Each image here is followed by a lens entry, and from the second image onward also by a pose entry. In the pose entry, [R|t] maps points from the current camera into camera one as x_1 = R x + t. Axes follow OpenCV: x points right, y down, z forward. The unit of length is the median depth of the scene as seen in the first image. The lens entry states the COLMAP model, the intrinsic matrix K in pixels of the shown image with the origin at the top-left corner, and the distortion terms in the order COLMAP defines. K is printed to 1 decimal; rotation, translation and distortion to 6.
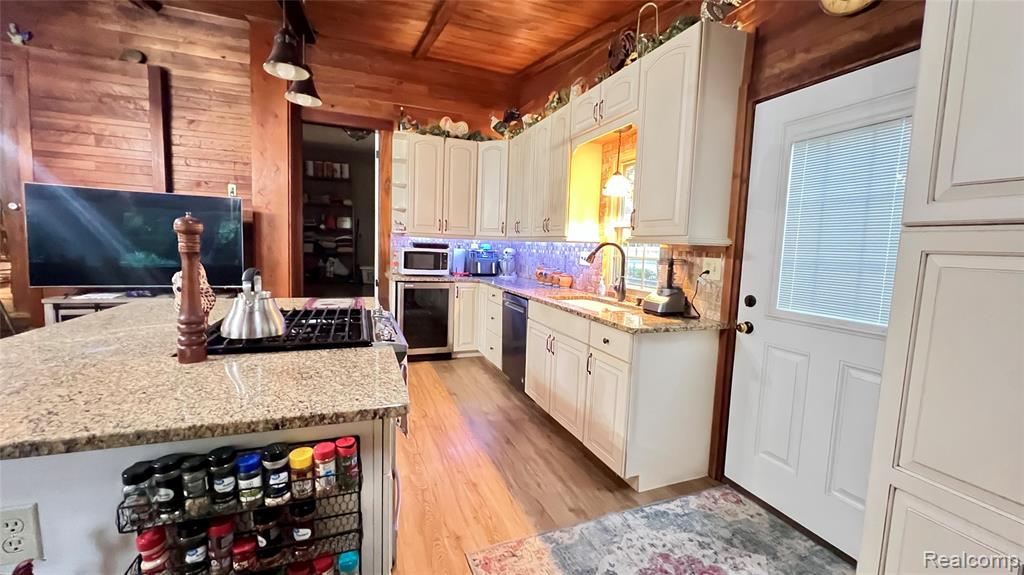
lens RADIAL K [[410.8, 0, 512.8], [0, 410.8, 284.8], [0, 0, 1]] dist [-0.002327, 0.000263]
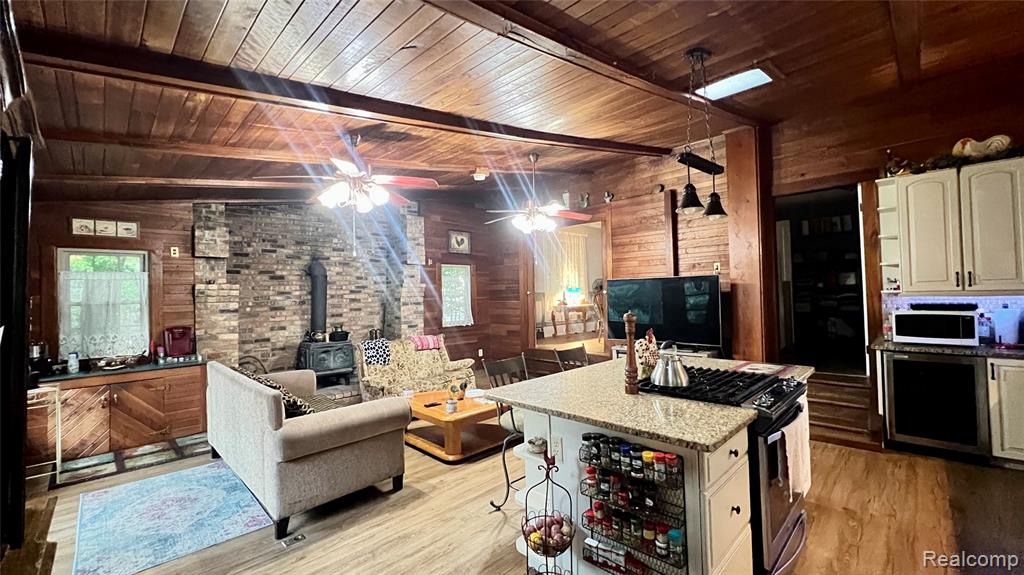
lens RADIAL K [[410.4, 0, 514.9], [0, 410.4, 287.2], [0, 0, 1]] dist [0.001904, 0.000375]
pose [[0.414961, -0.068999, -0.907219, 0.358032], [-0.044695, 0.994371, -0.096070, -0.042808], [0.908741, 0.080413, 0.409541, -0.122233]]
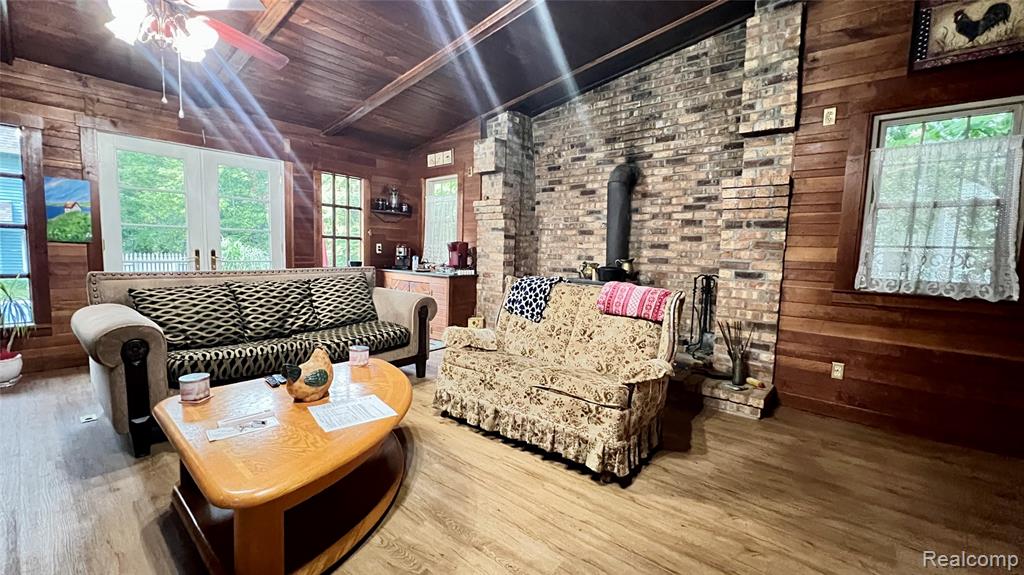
lens RADIAL K [[410.8, 0, 512.0], [0, 410.8, 287.8], [0, 0, 1]] dist [-0.002327, 0.000263]
pose [[-0.872796, -0.022934, -0.487546, -1.401218], [-0.111239, 0.981954, 0.152948, -0.094539], [0.475240, 0.187727, -0.859596, 1.289022]]
